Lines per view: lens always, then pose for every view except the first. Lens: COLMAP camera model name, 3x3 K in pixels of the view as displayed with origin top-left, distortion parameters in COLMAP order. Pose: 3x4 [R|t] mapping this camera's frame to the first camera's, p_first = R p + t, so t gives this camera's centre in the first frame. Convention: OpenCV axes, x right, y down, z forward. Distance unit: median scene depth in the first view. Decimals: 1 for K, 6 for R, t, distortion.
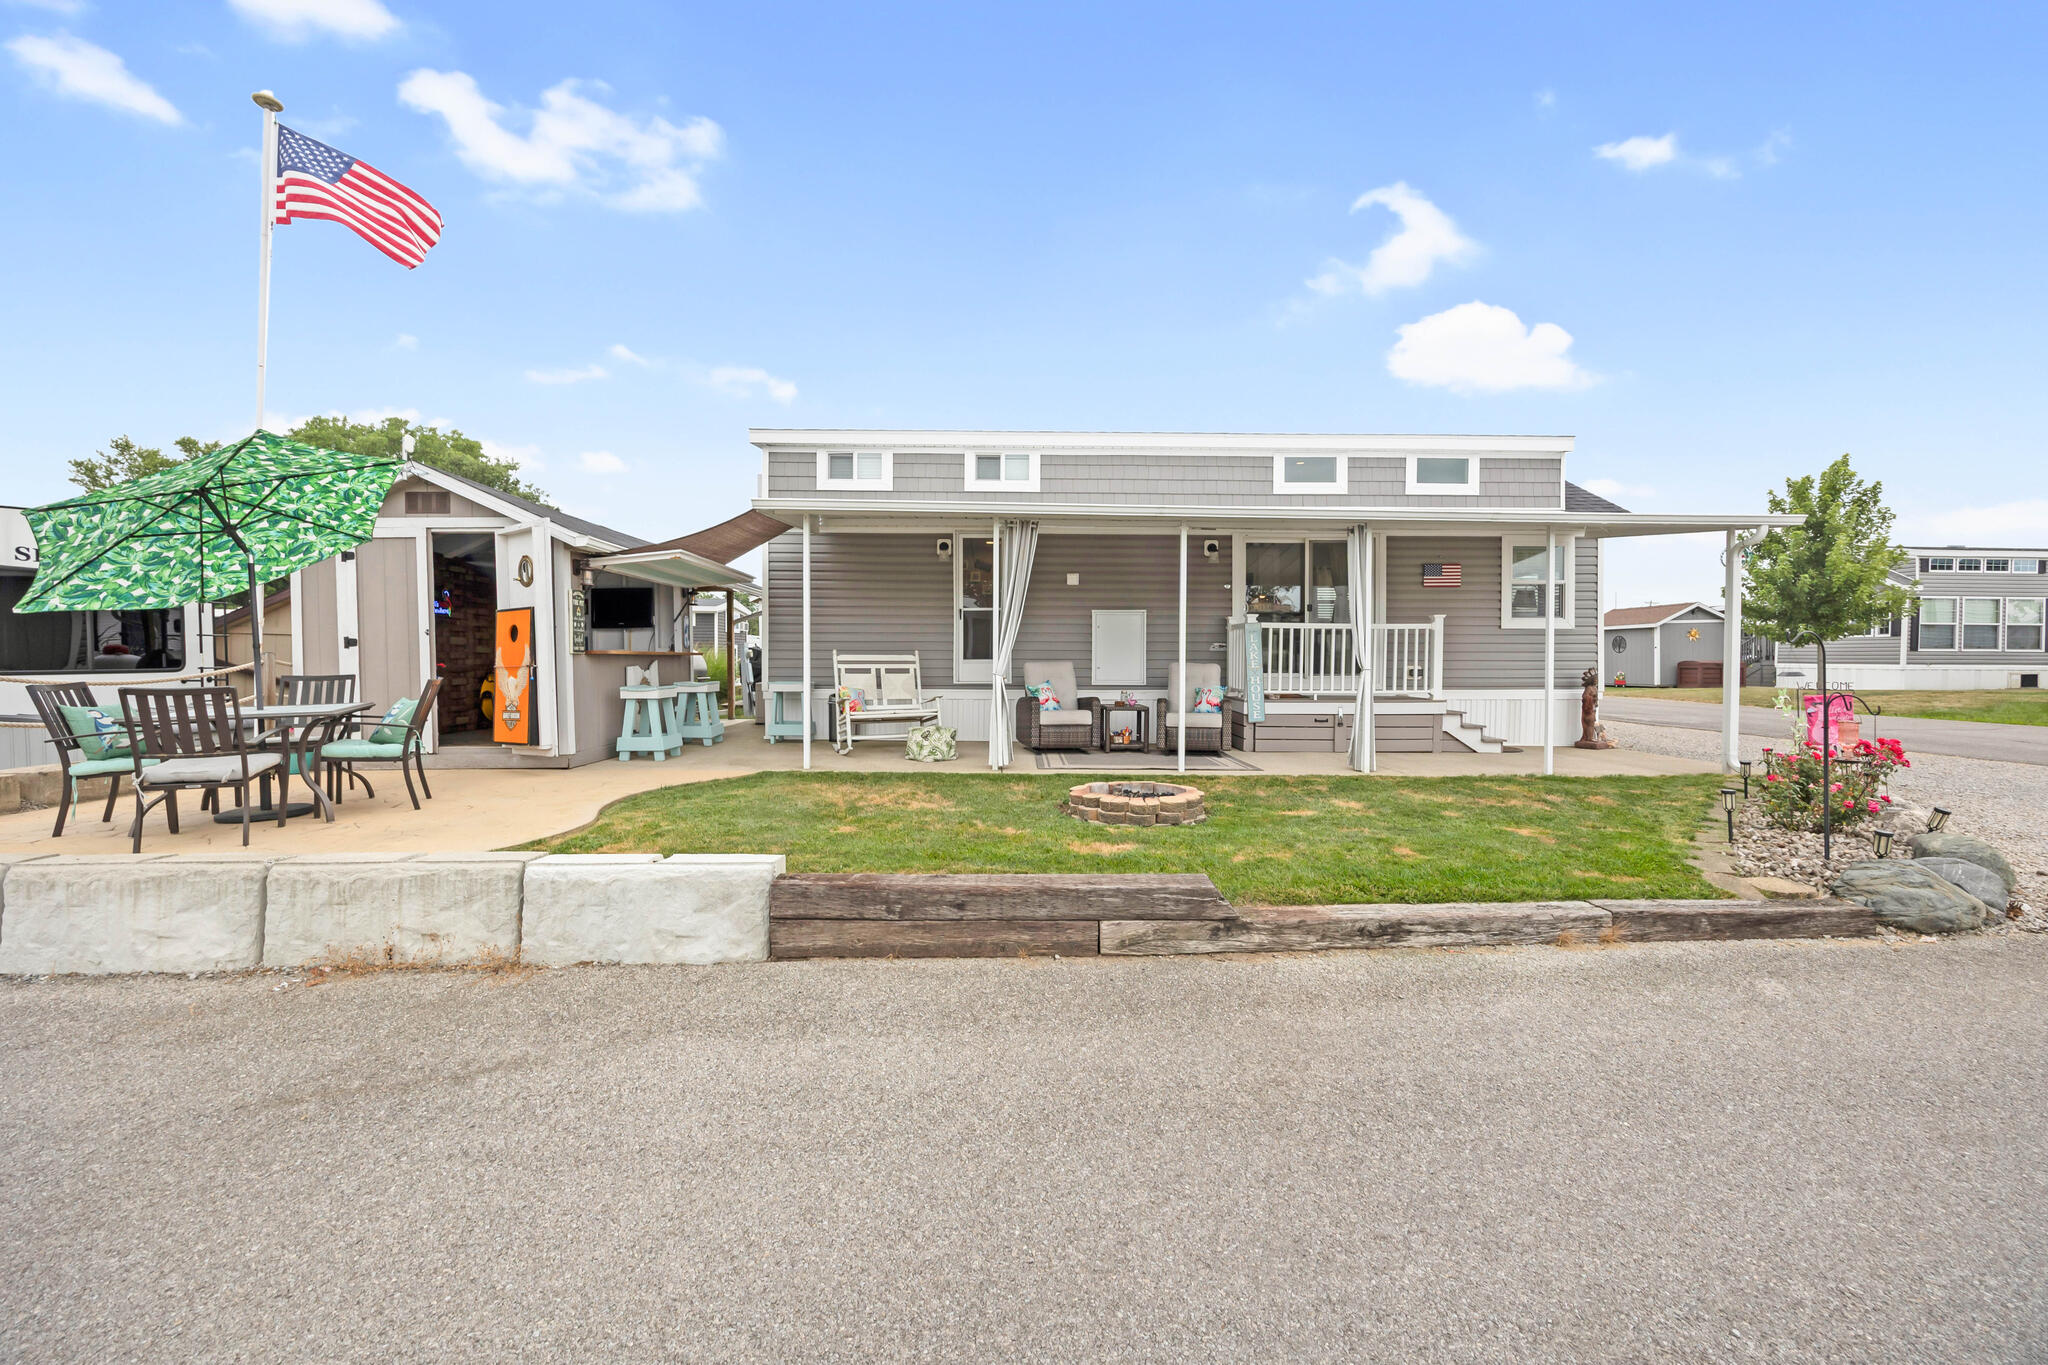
lens RADIAL K [[788.7, 0, 1024.0], [0, 788.7, 682.5], [0, 0, 1]] dist [0.000648, 0.000012]
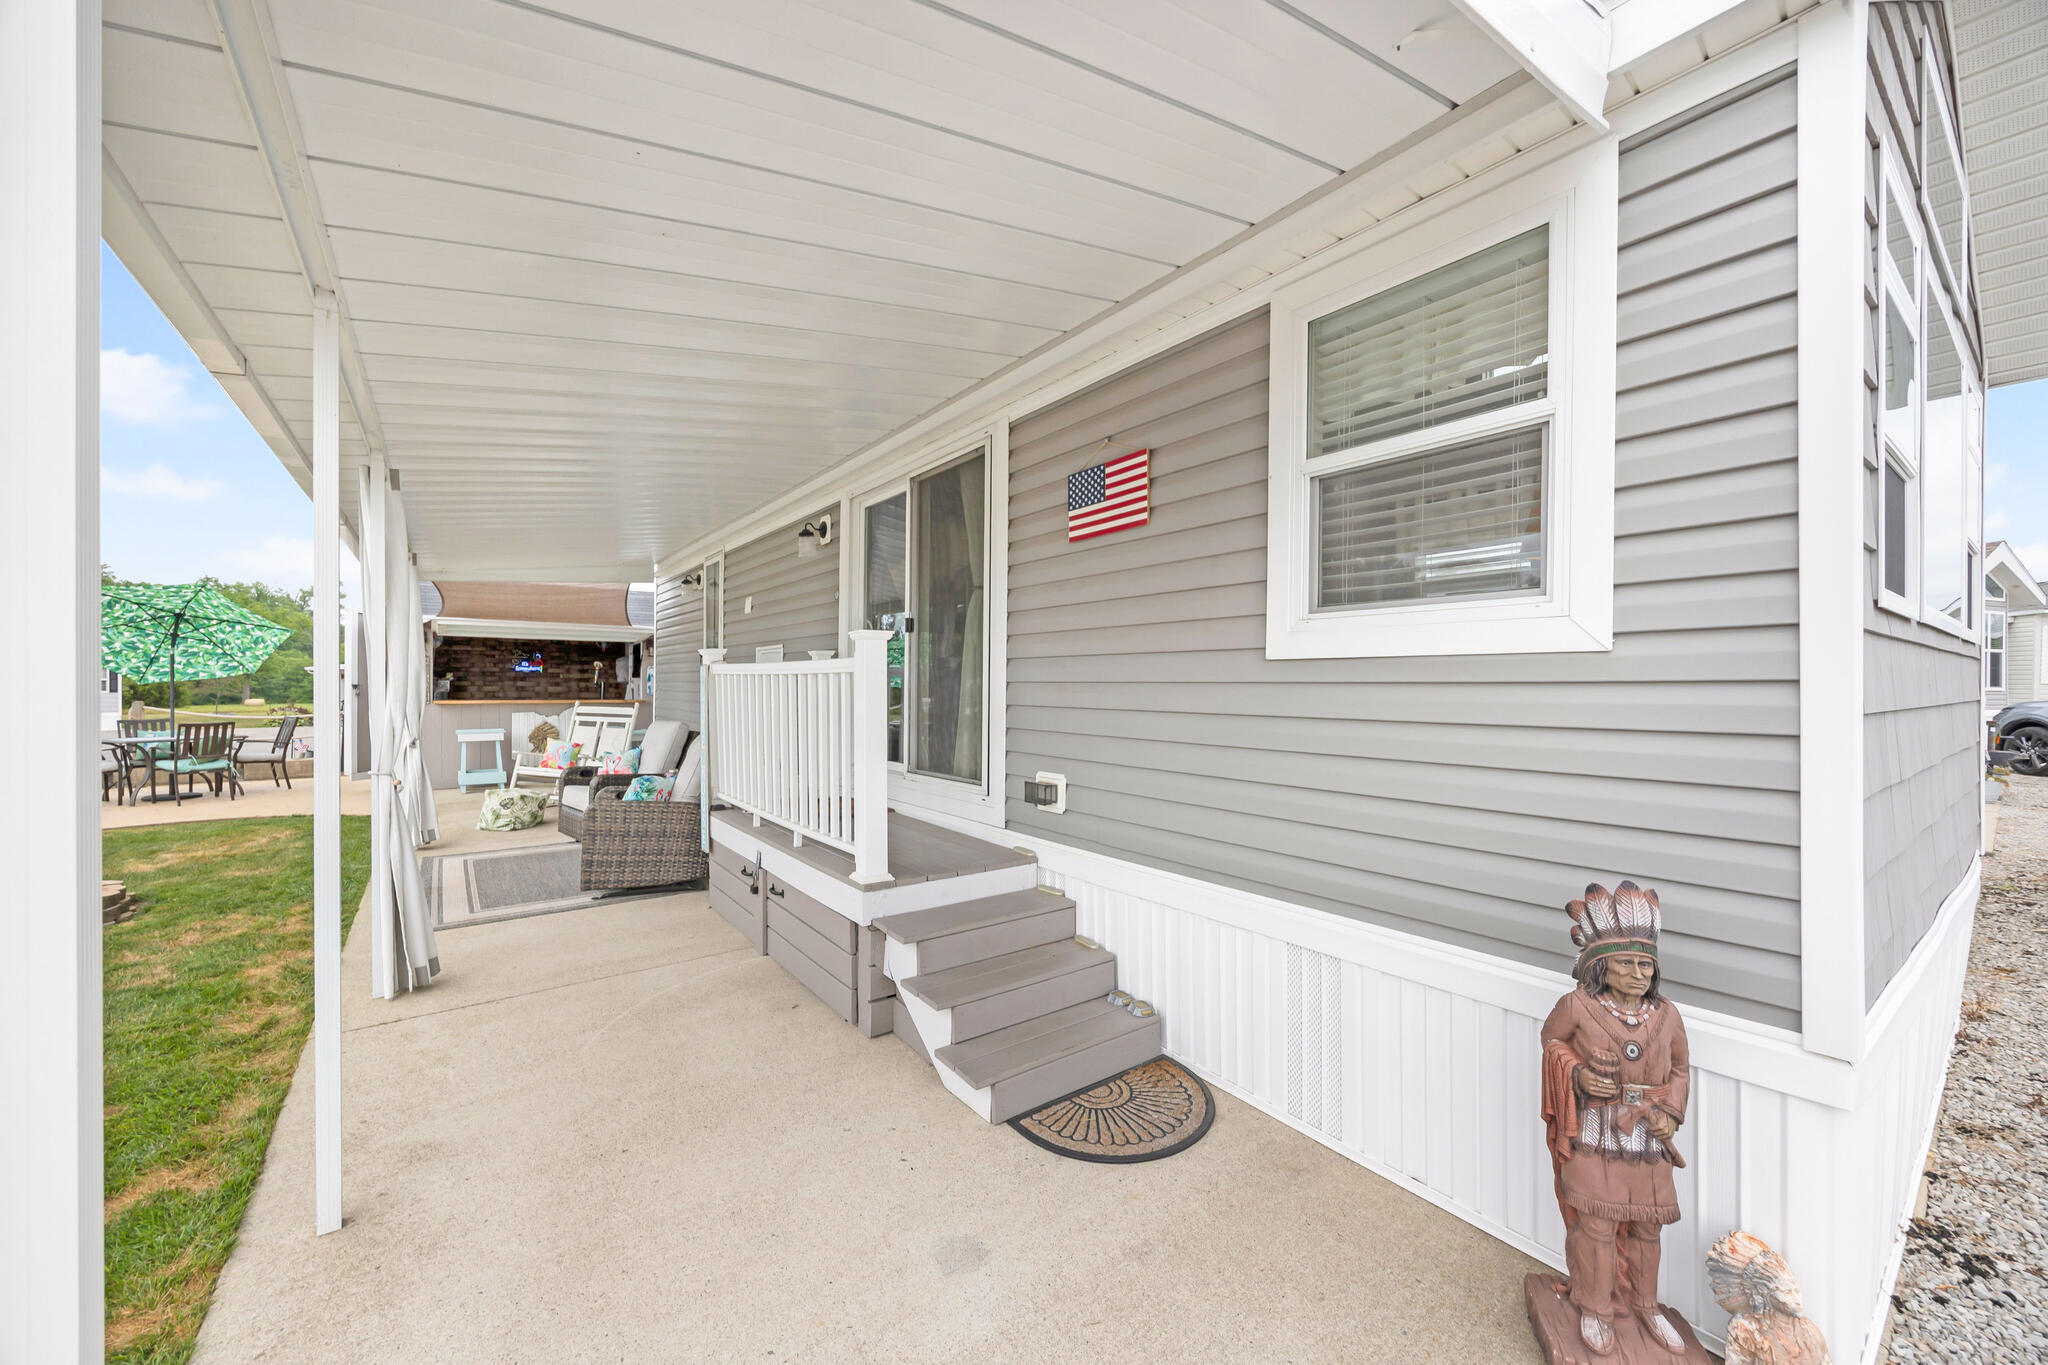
lens RADIAL K [[788.7, 0, 1024.0], [0, 788.7, 682.5], [0, 0, 1]] dist [0.000648, 0.000012]
pose [[0.570421, -0.000103, -0.821353, 0.813420], [-0.021114, 0.999668, -0.014789, -0.057883], [0.821081, 0.025778, 0.570229, 0.831675]]
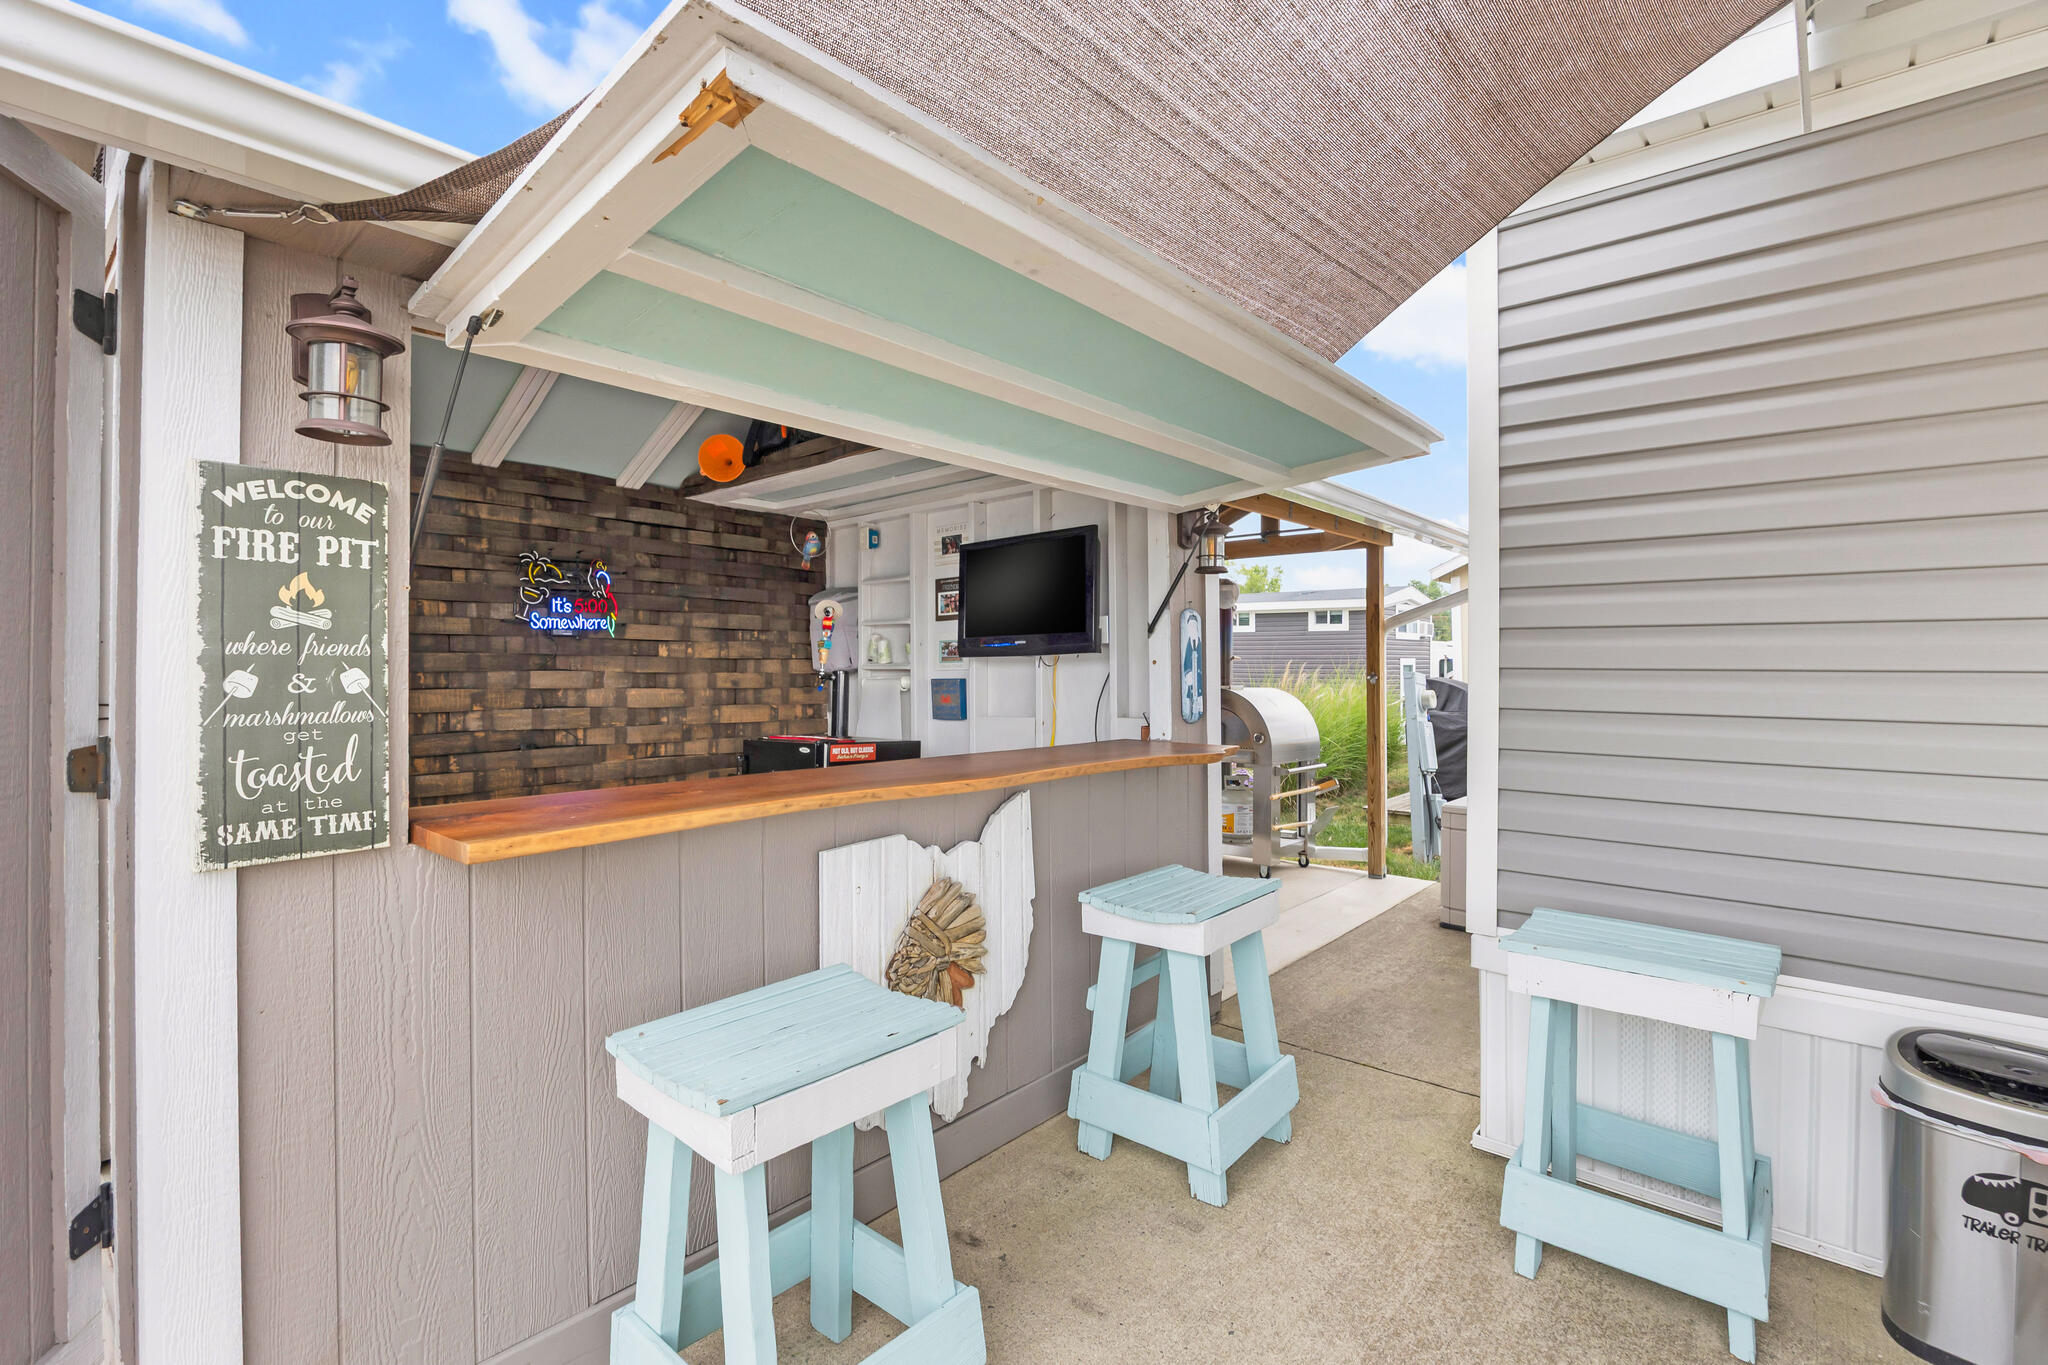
lens RADIAL K [[957.4, 0, 1021.8], [0, 957.4, 669.9], [0, 0, 1]] dist [0.000980, 0.000010]
pose [[0.734807, 0.002243, -0.678273, -0.245871], [-0.017669, 0.999718, -0.015836, -0.058639], [0.678046, 0.023621, 0.734640, 0.728098]]
